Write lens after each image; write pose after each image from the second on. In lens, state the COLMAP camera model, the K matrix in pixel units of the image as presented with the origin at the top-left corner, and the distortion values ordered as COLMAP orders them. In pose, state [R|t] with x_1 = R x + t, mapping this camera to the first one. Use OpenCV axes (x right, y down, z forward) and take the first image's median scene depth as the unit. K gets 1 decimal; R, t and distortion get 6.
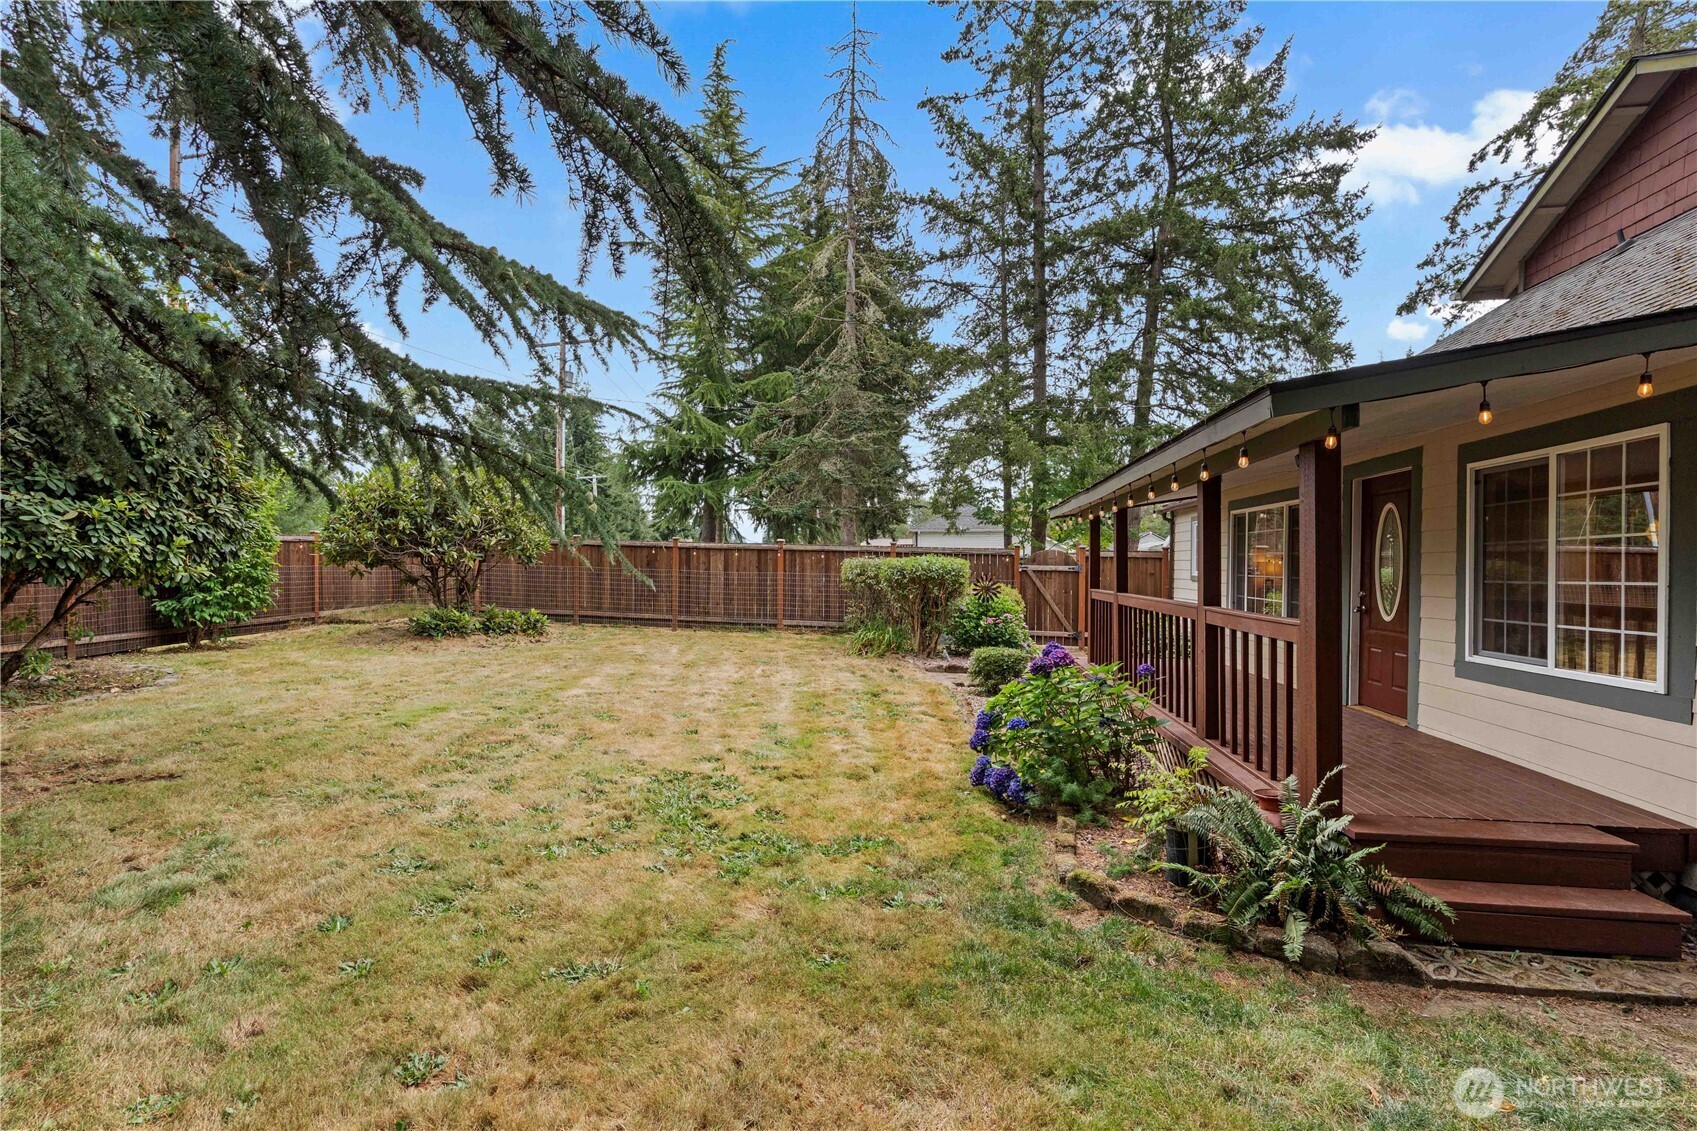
lens RADIAL K [[781.0, 0, 843.8], [0, 781.0, 576.4], [0, 0, 1]] dist [0.004792, 0.000357]
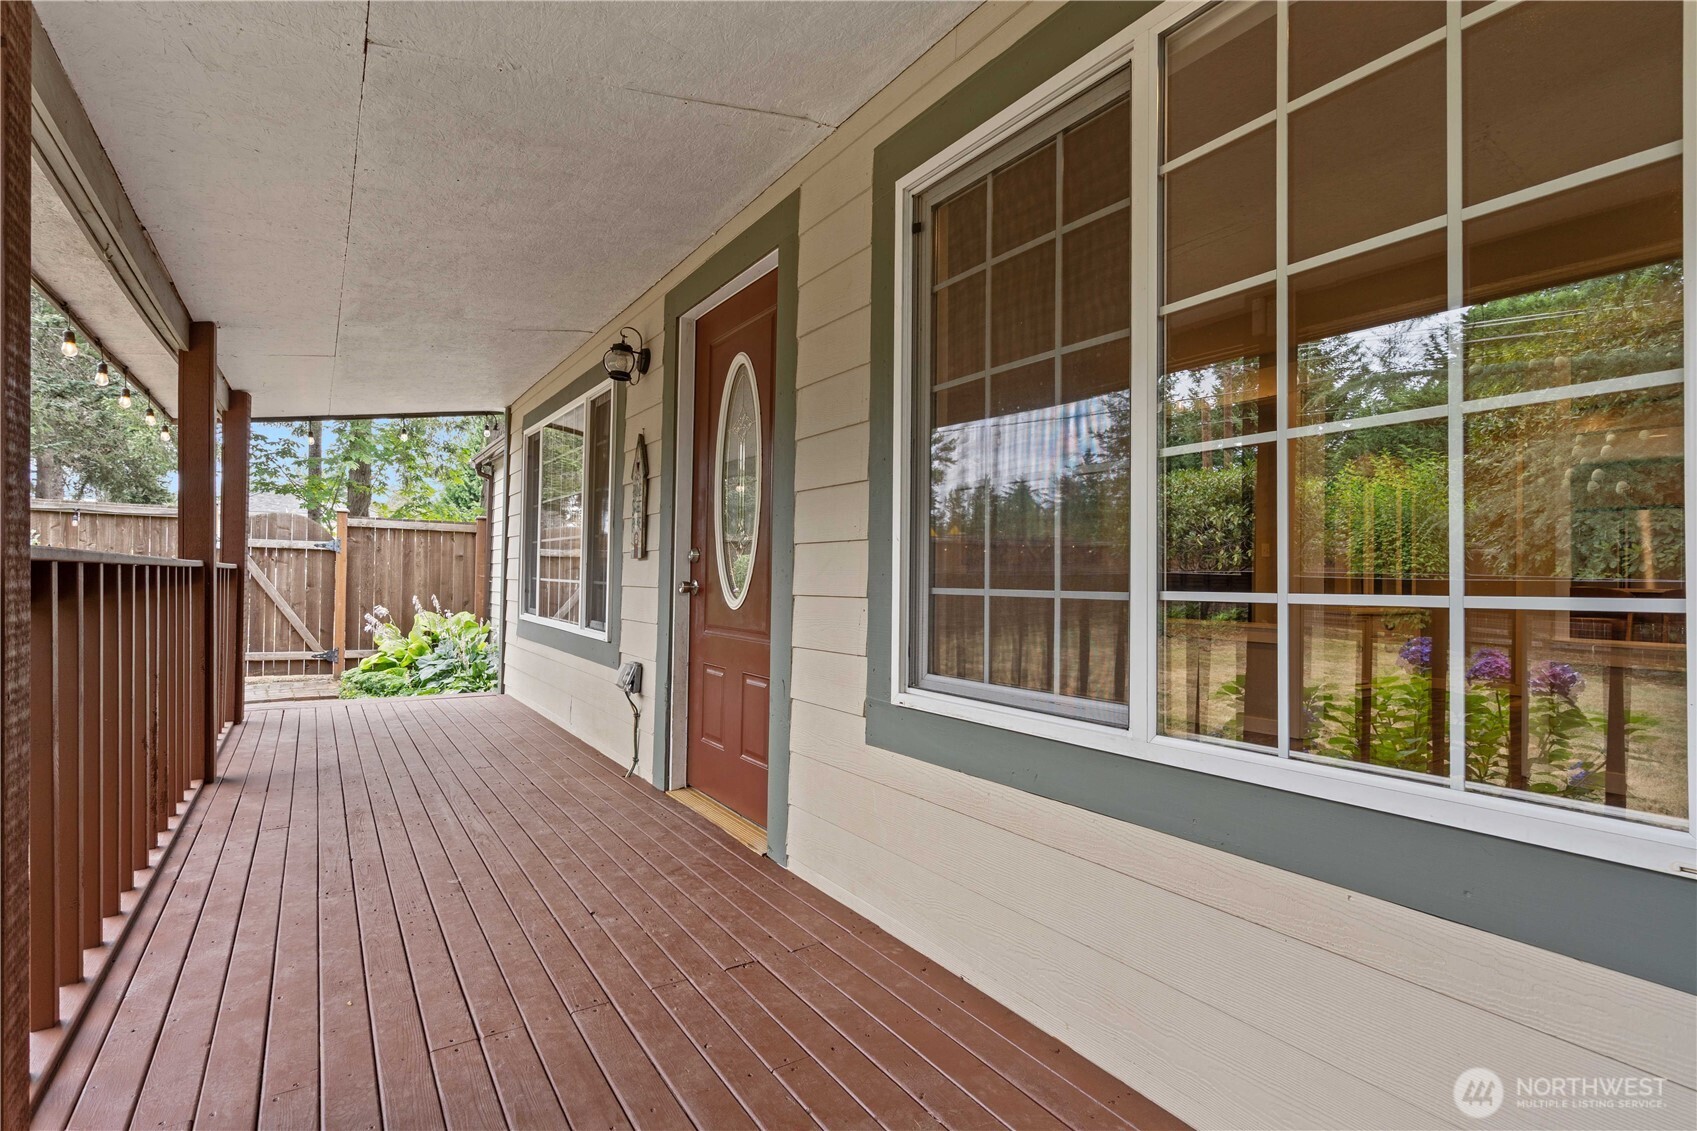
lens RADIAL K [[836.0, 0, 845.5], [0, 836.0, 576.4], [0, 0, 1]] dist [0.000958, 0.000007]
pose [[0.763259, 0.011420, 0.645992, 0.473652], [-0.005702, 0.999924, -0.010940, 0.047094], [-0.646068, 0.004667, 0.763266, 0.647570]]
